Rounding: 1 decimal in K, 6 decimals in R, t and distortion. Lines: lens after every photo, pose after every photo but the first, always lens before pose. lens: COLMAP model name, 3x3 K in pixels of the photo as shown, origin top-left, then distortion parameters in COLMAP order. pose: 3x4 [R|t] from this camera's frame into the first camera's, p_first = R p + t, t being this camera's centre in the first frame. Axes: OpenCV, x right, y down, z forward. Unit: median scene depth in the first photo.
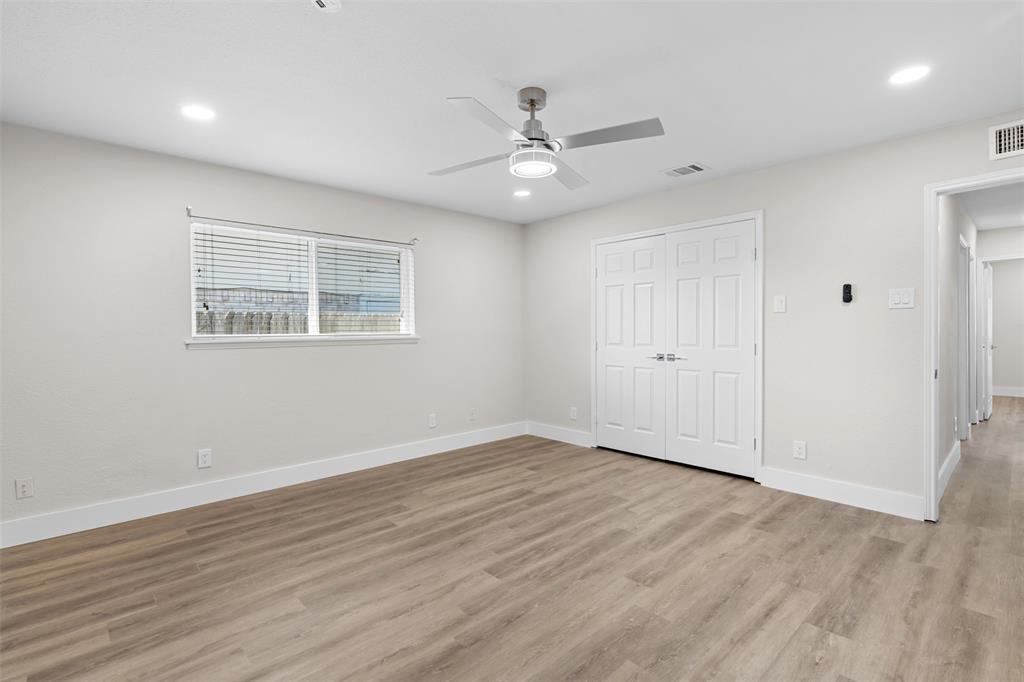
lens RADIAL K [[482.3, 0, 518.3], [0, 482.3, 334.6], [0, 0, 1]] dist [-0.003784, 0.000644]
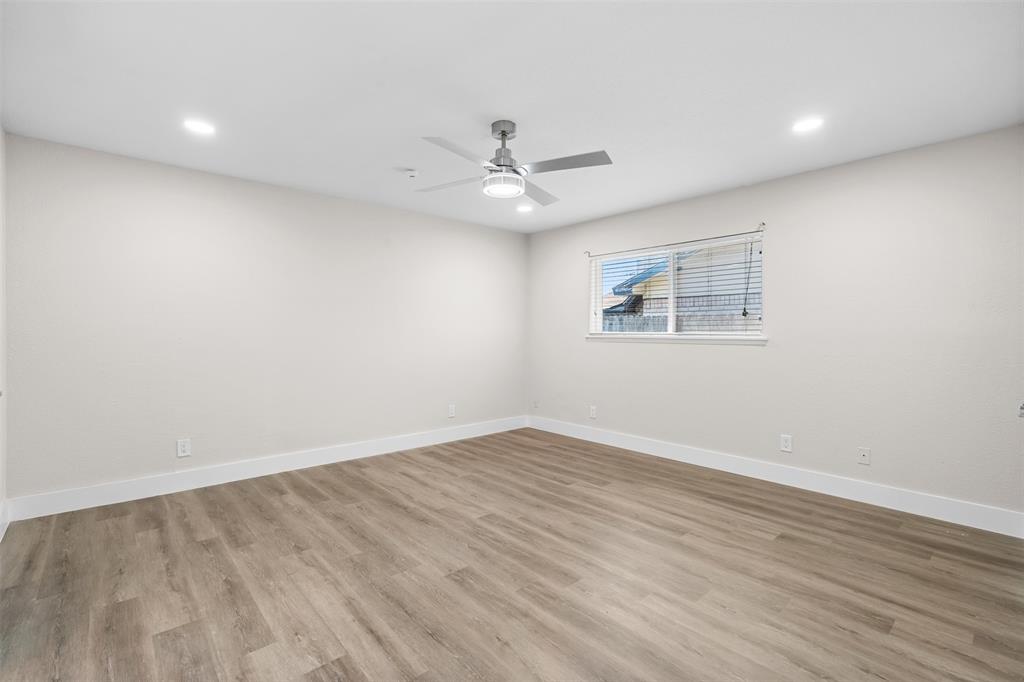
lens RADIAL K [[482.3, 0, 518.2], [0, 482.3, 339.3], [0, 0, 1]] dist [-0.003784, 0.000644]
pose [[-0.048702, 0.024739, -0.998507, 1.065398], [-0.011065, 0.999619, 0.025306, -0.015960], [0.998752, 0.012281, -0.048410, 0.984037]]
